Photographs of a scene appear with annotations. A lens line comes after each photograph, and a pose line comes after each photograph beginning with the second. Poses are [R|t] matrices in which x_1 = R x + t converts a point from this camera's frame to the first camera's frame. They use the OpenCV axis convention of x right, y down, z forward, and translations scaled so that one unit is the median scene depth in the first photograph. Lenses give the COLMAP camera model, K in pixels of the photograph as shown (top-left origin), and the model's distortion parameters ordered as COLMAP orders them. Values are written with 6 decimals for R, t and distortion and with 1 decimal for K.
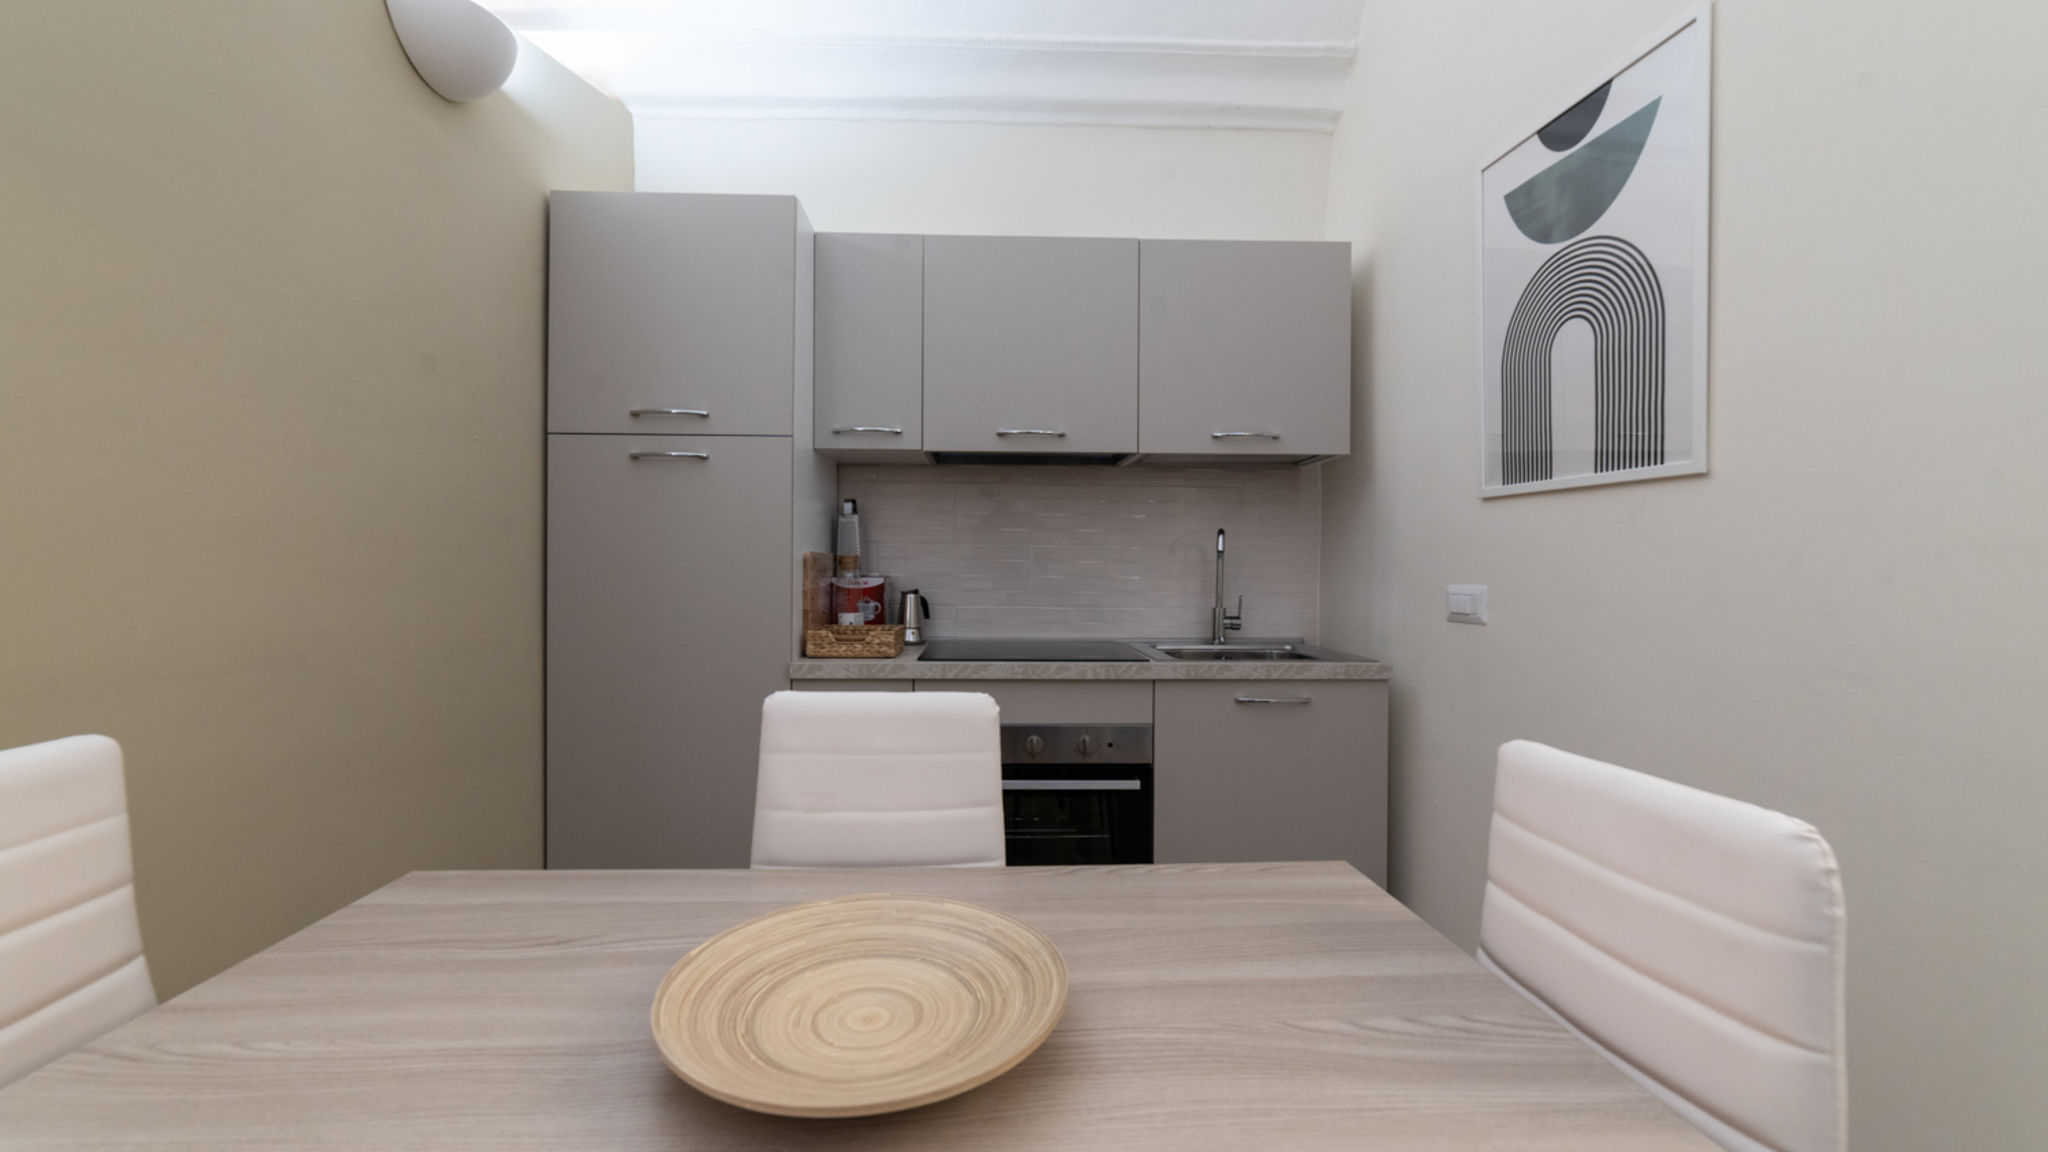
lens RADIAL K [[792.6, 0, 1014.4], [0, 792.6, 571.3], [0, 0, 1]] dist [-0.021757, 0.008085]
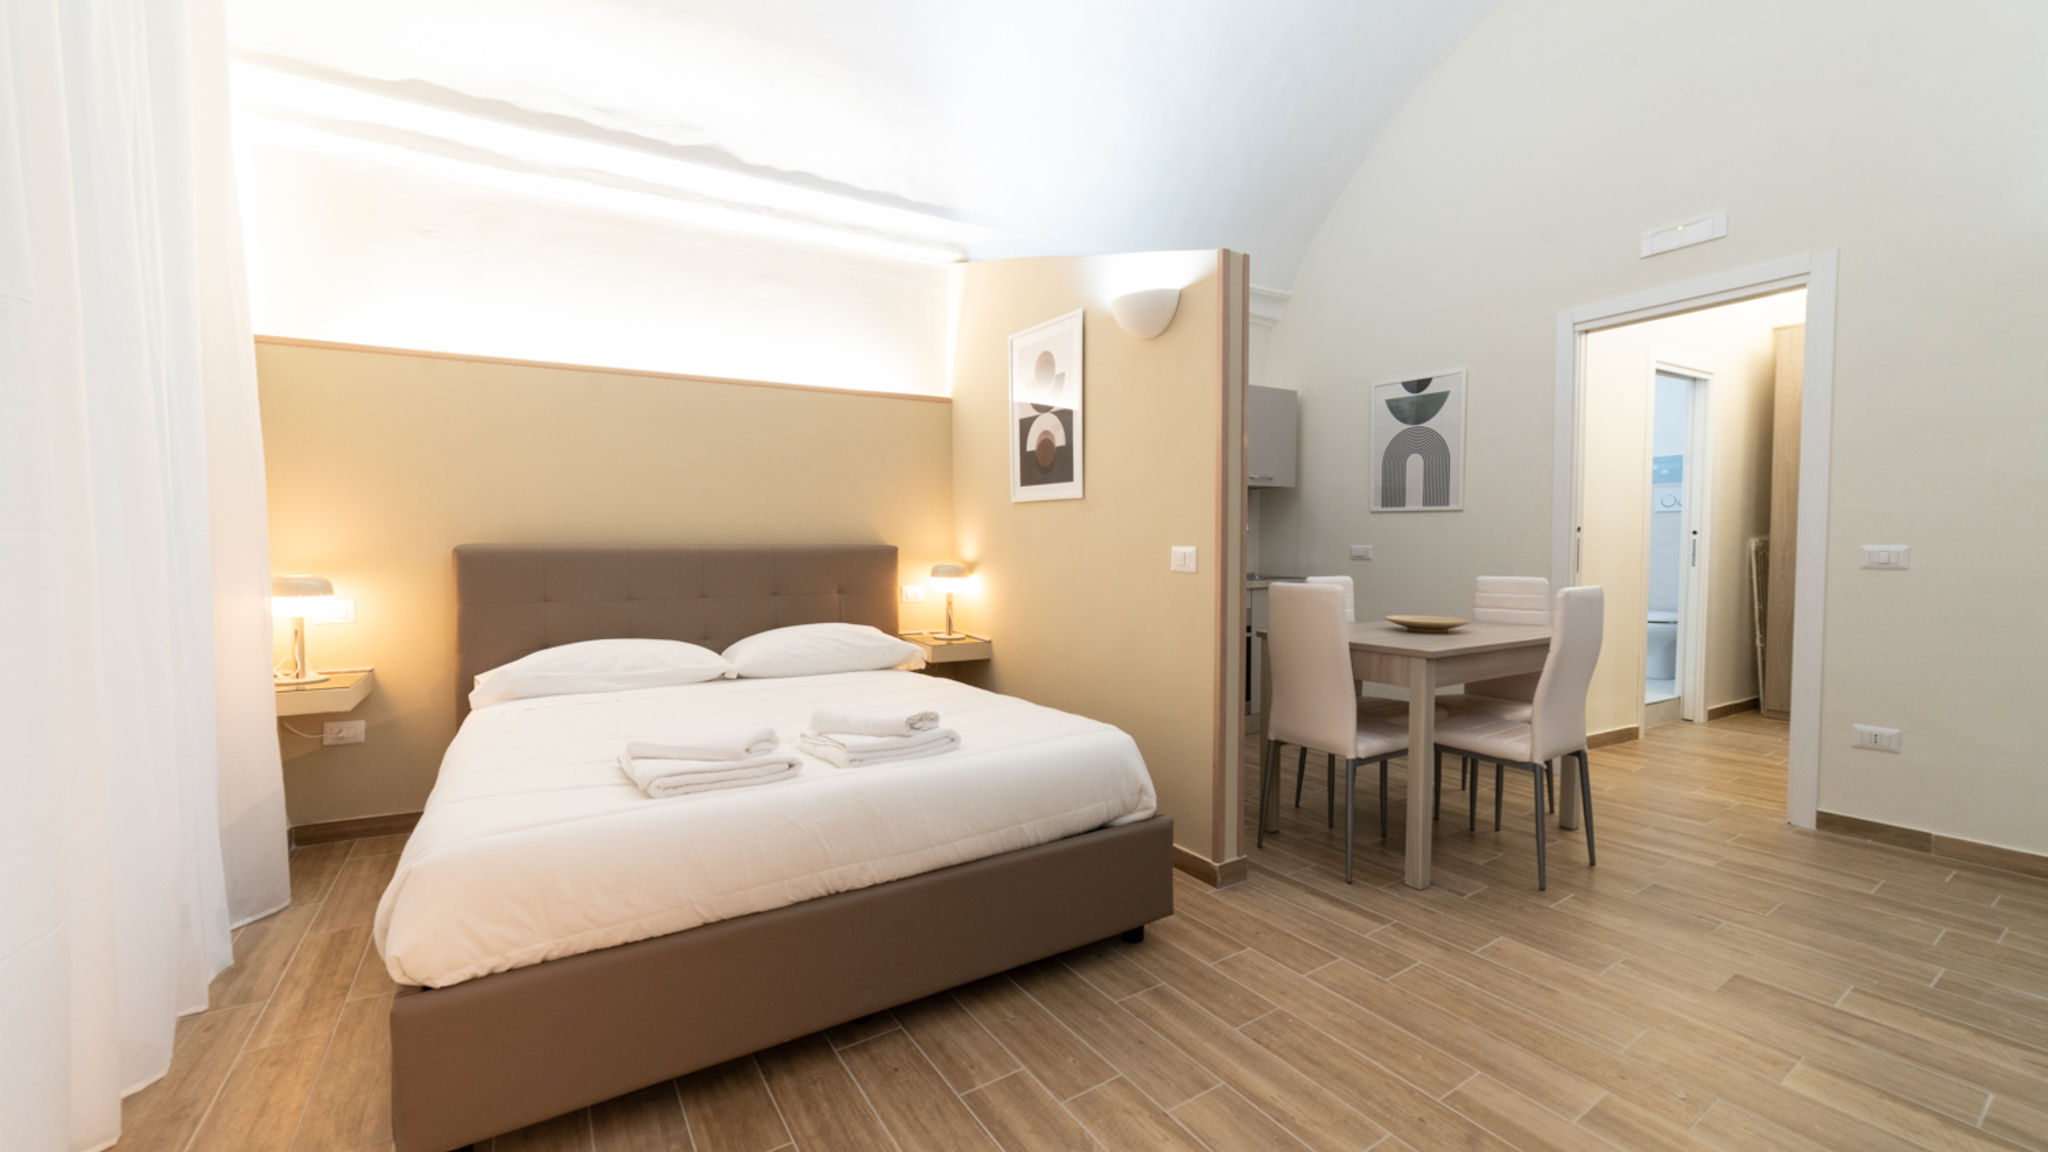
lens RADIAL K [[792.6, 0, 1014.4], [0, 792.6, 571.3], [0, 0, 1]] dist [-0.021757, 0.008085]
pose [[0.882339, -0.023181, 0.470043, -2.065253], [0.005713, 0.999240, 0.038556, -0.002324], [-0.470580, -0.031334, 0.881801, -0.931263]]
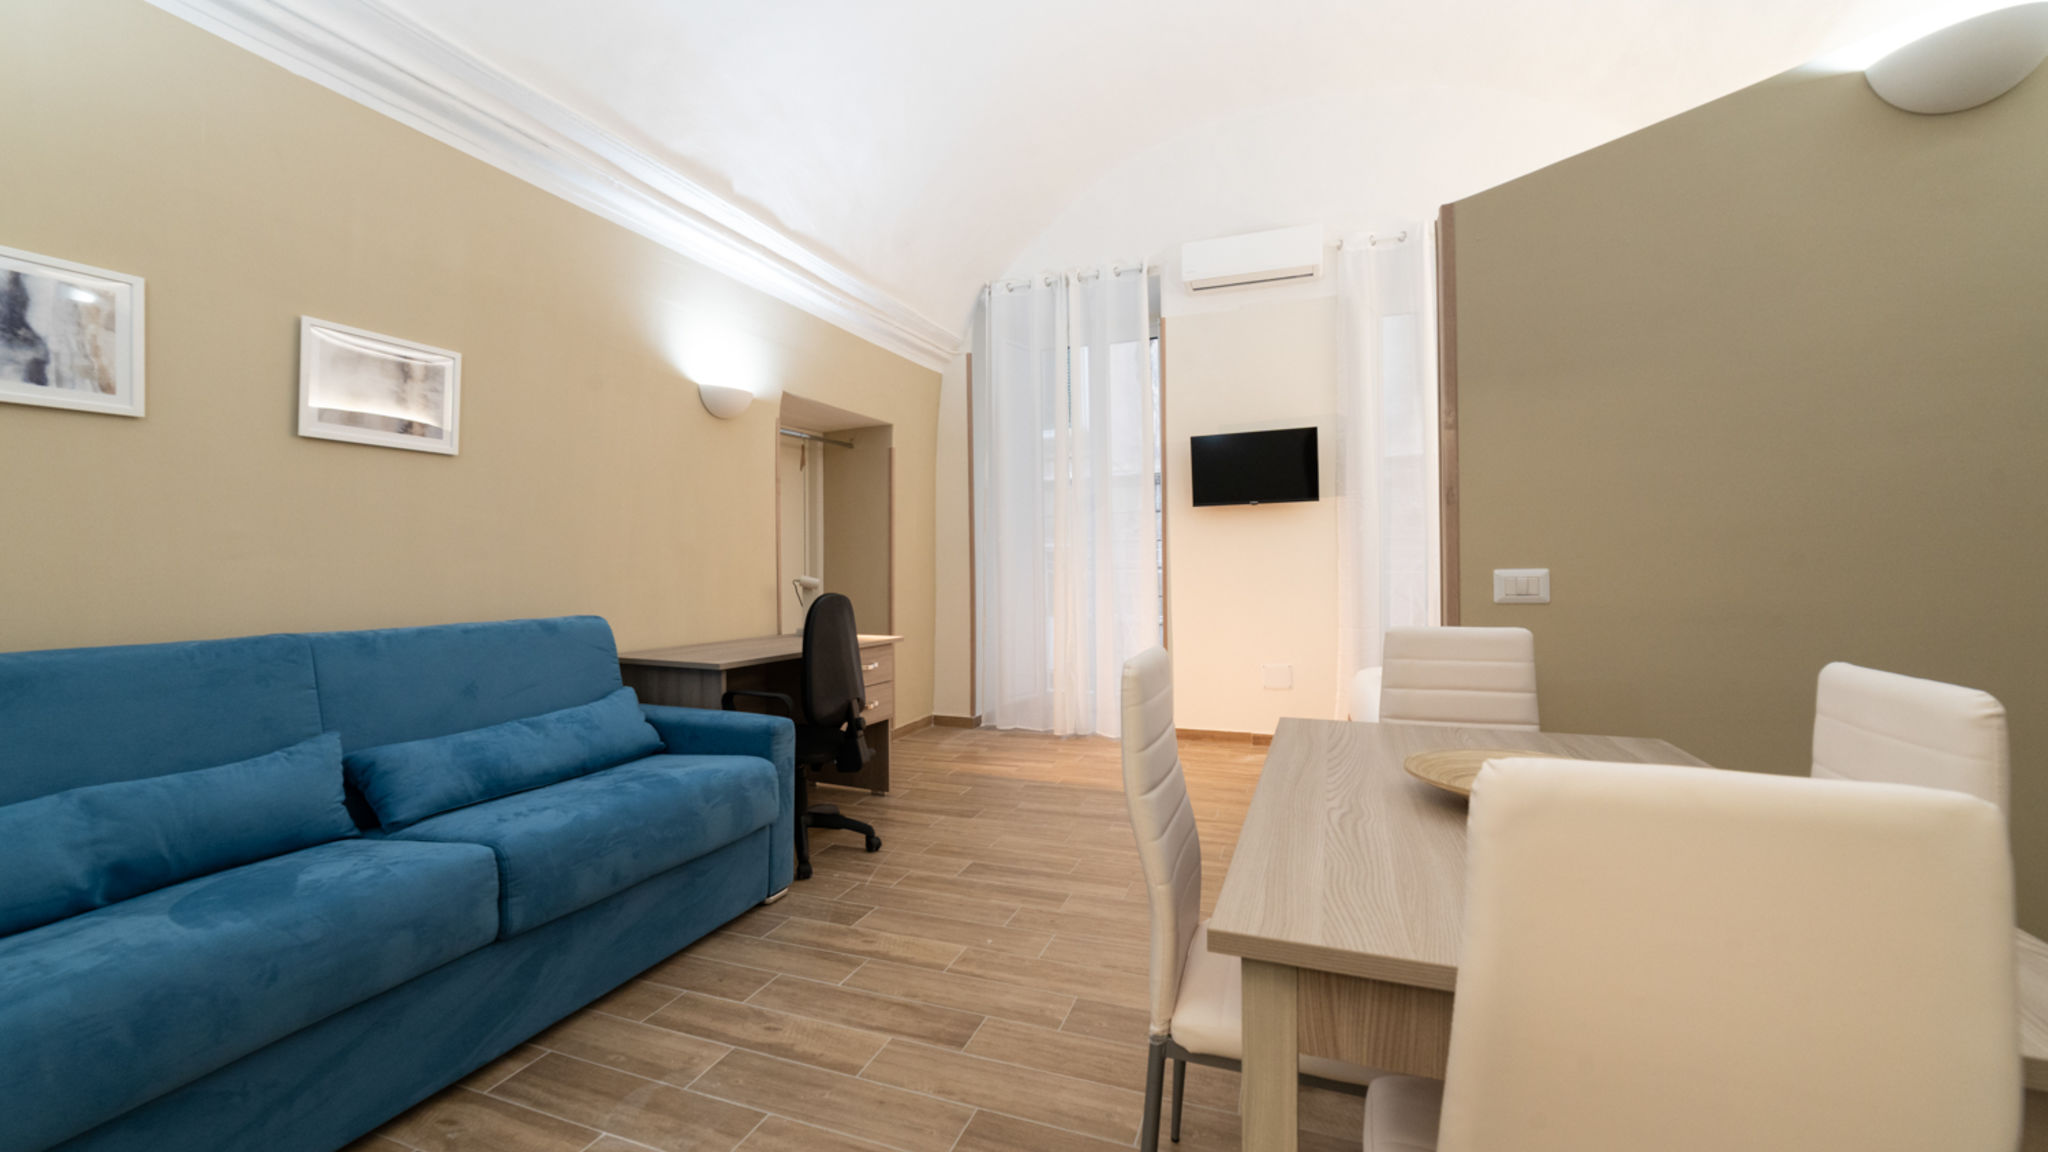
lens RADIAL K [[792.6, 0, 1014.4], [0, 792.6, 571.3], [0, 0, 1]] dist [-0.021757, 0.008085]
pose [[-0.421022, 0.001348, -0.907049, 0.832166], [0.007195, 0.999972, -0.001854, 0.012581], [0.907022, -0.007307, -0.421020, 0.288597]]
